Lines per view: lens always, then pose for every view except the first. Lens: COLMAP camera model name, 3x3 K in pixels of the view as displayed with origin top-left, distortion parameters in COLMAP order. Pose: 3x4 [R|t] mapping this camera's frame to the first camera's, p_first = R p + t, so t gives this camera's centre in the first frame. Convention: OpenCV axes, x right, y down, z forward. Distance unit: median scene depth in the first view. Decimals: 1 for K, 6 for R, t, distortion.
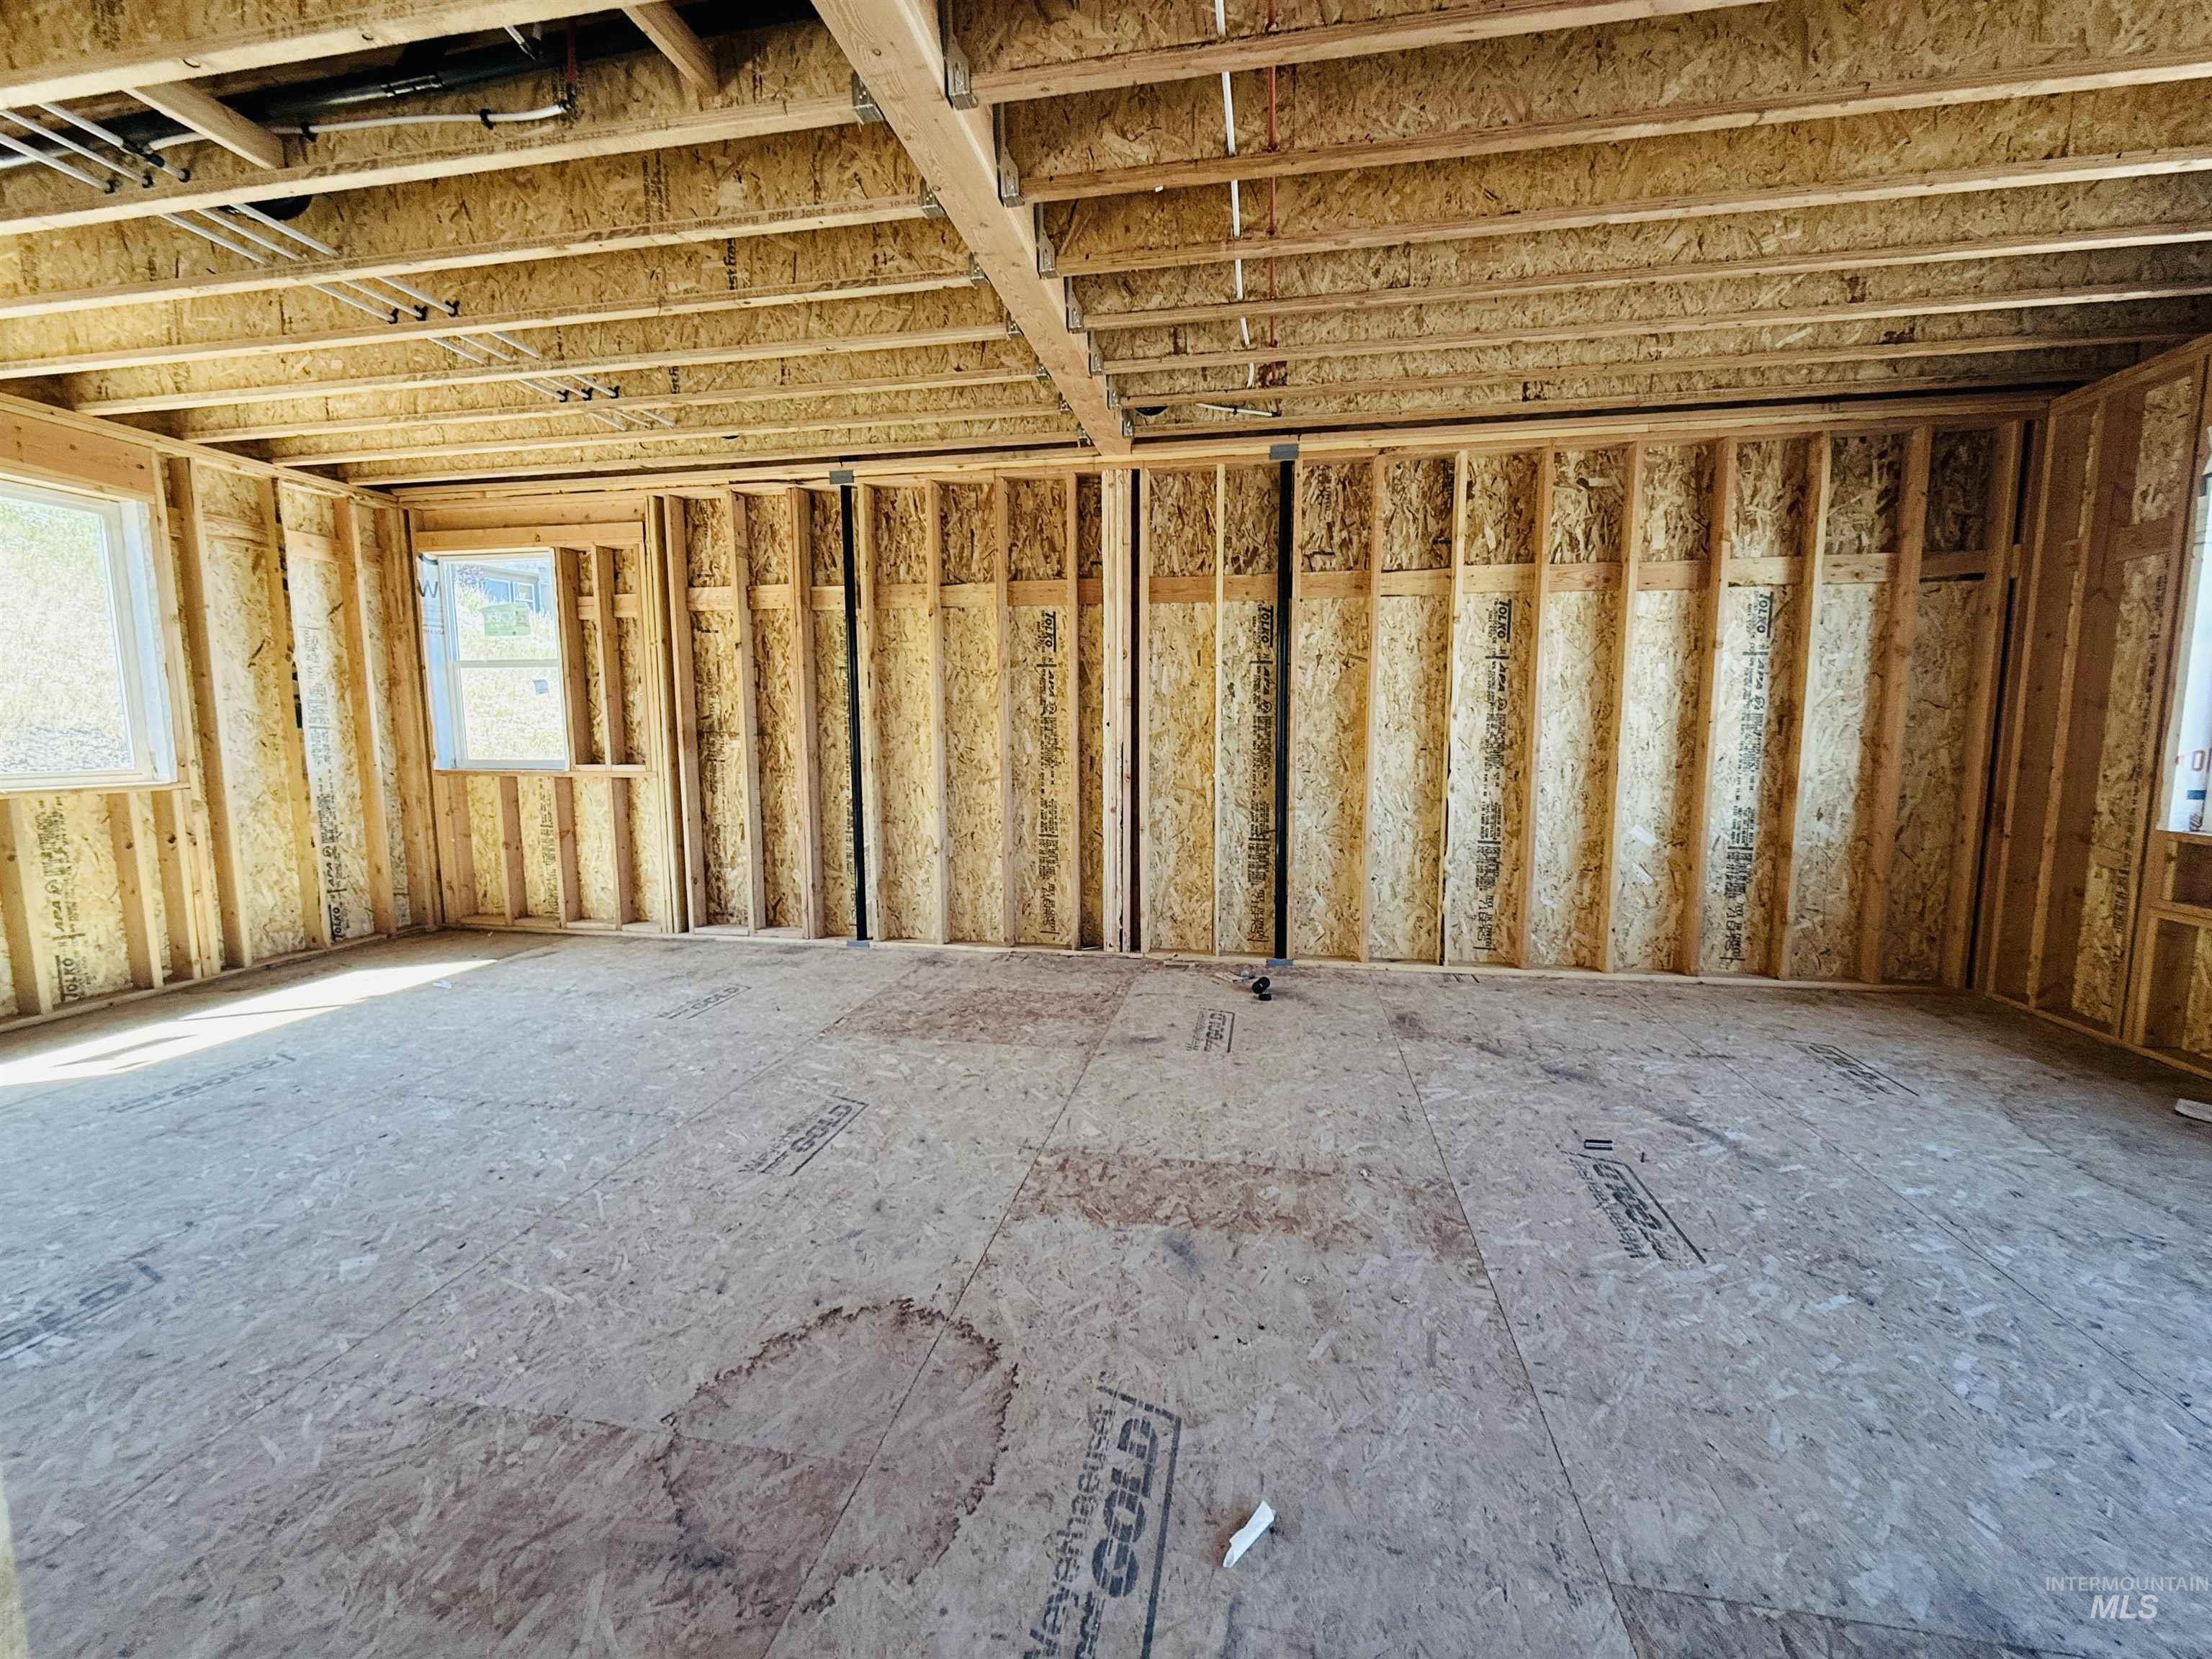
lens RADIAL K [[881.7, 0, 1112.5], [0, 881.7, 829.3], [0, 0, 1]] dist [-0.002217, 0.000256]
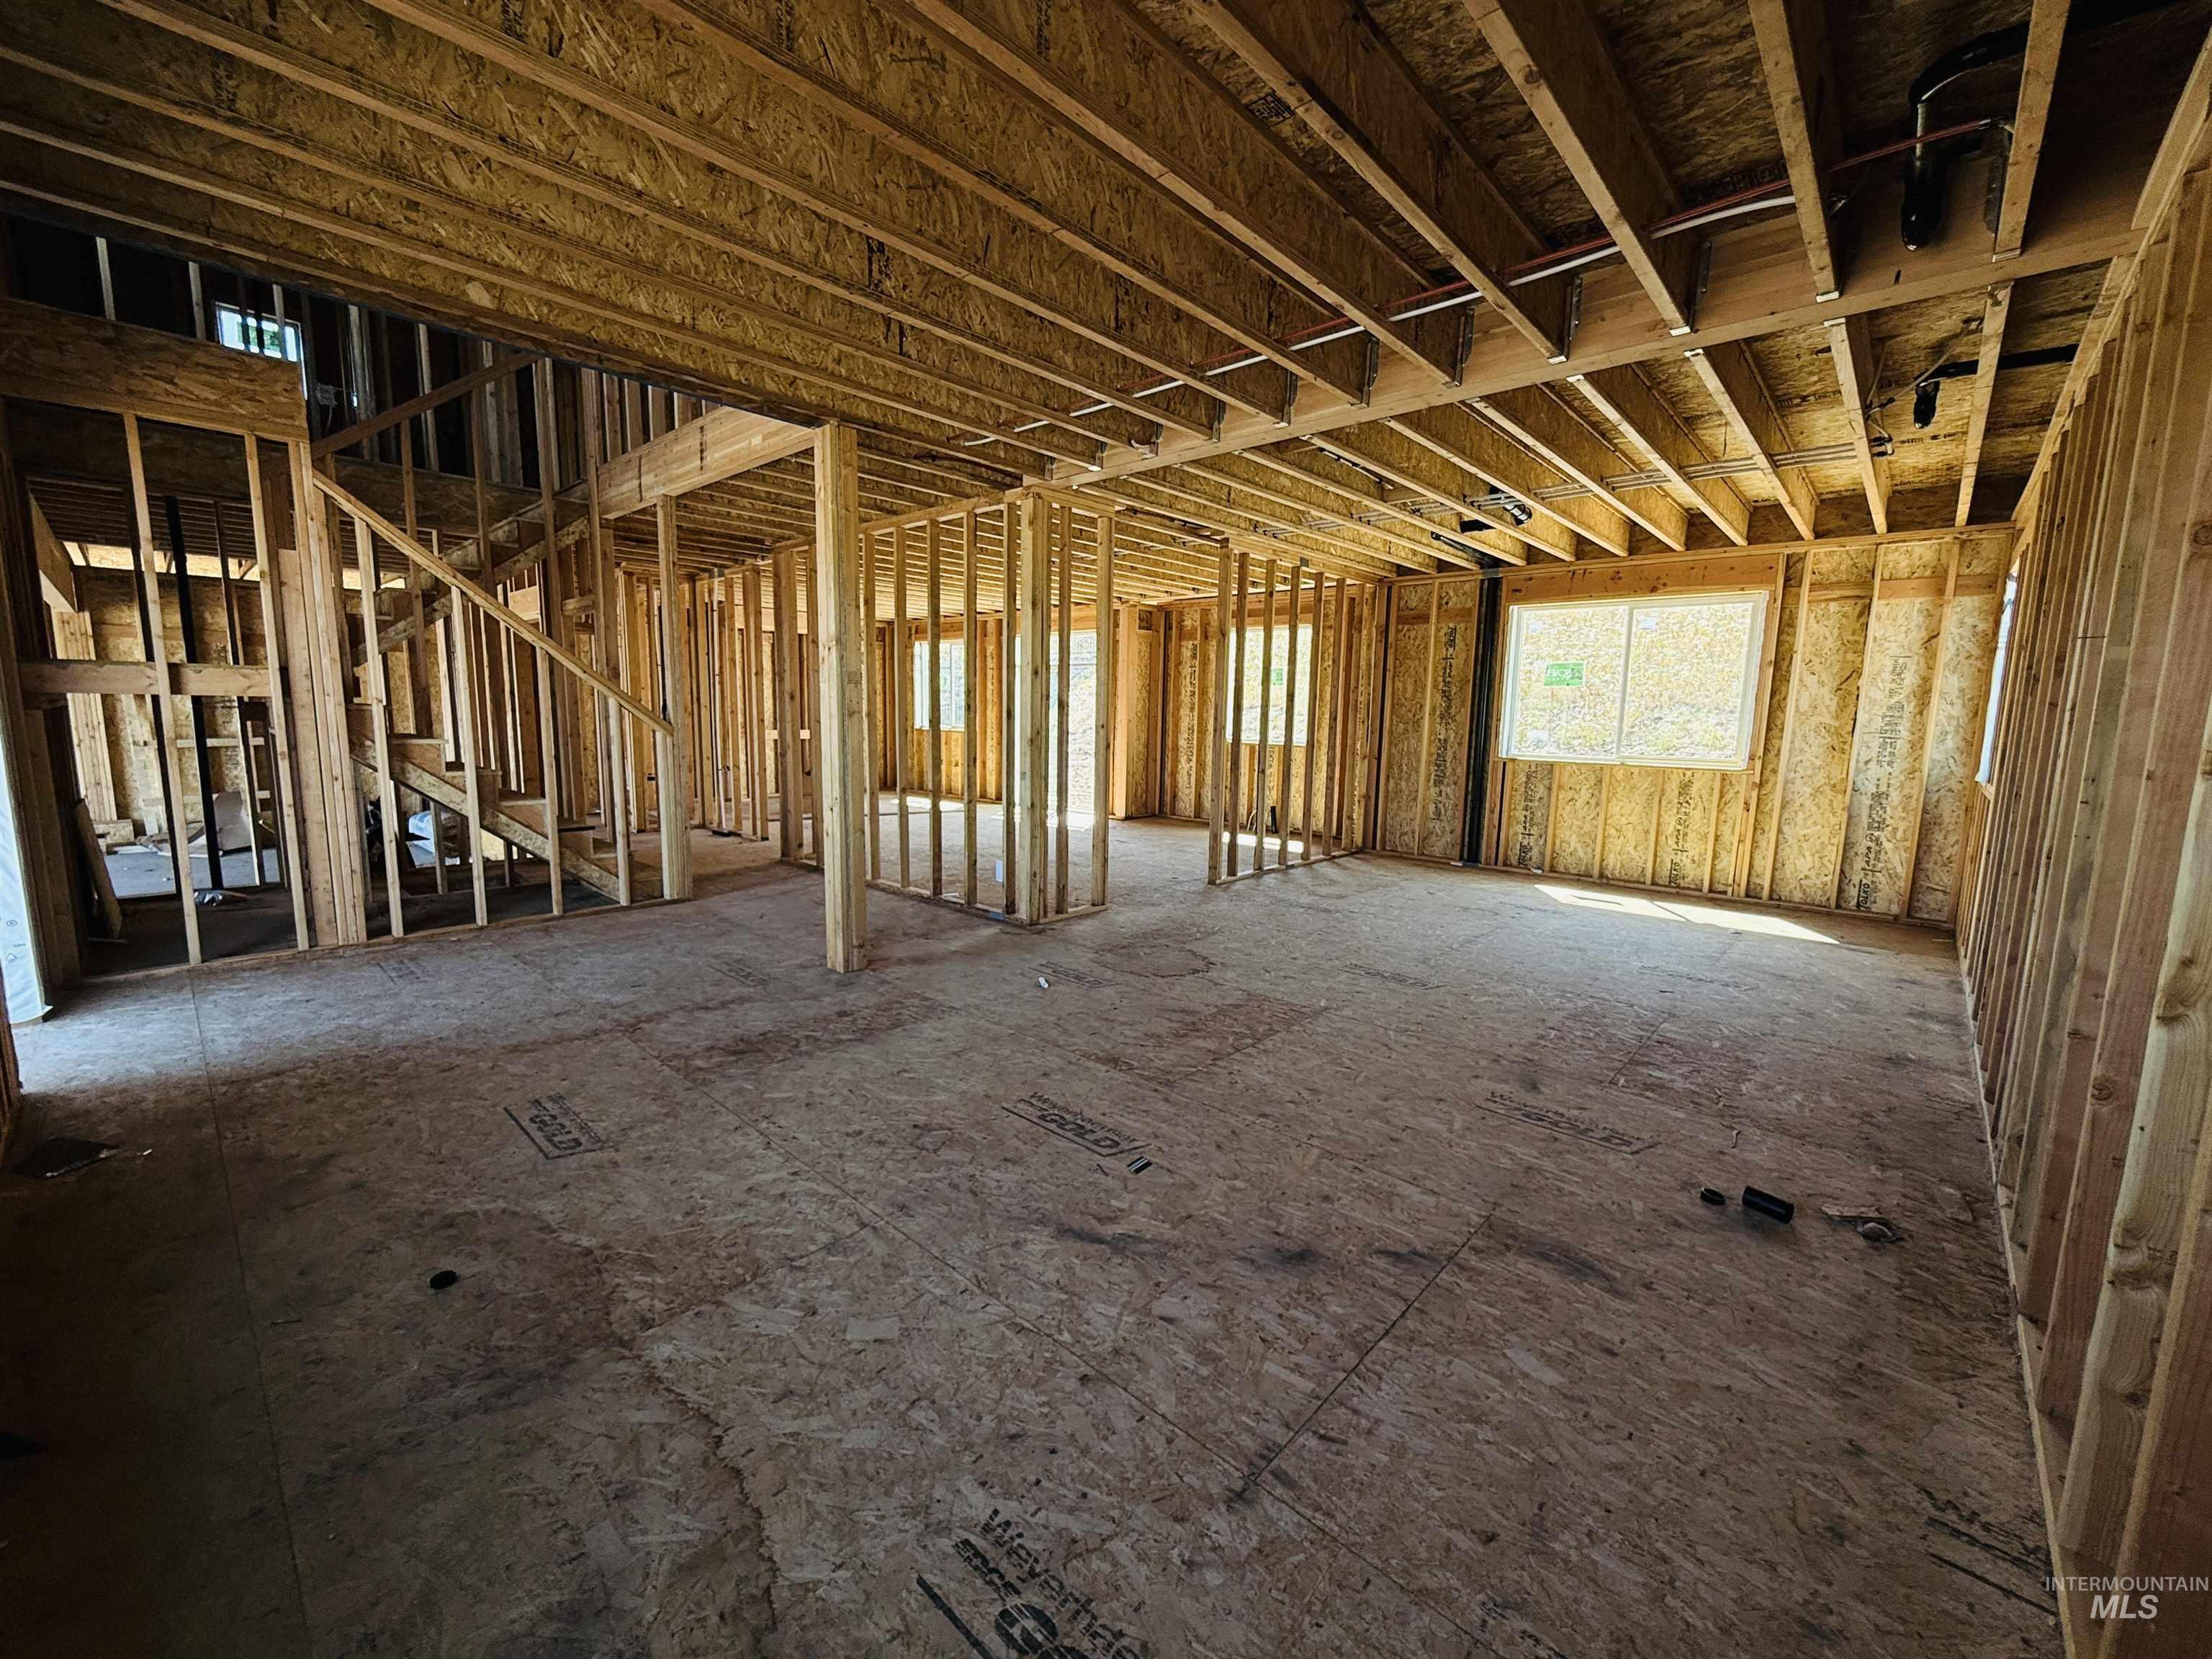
lens RADIAL K [[881.7, 0, 1111.9], [0, 881.7, 823.8], [0, 0, 1]] dist [-0.002217, 0.000256]
pose [[-0.532507, 0.100130, -0.840482, 0.835097], [-0.114439, 0.975344, 0.188702, -0.123471], [0.838654, 0.196669, -0.507918, 0.857380]]
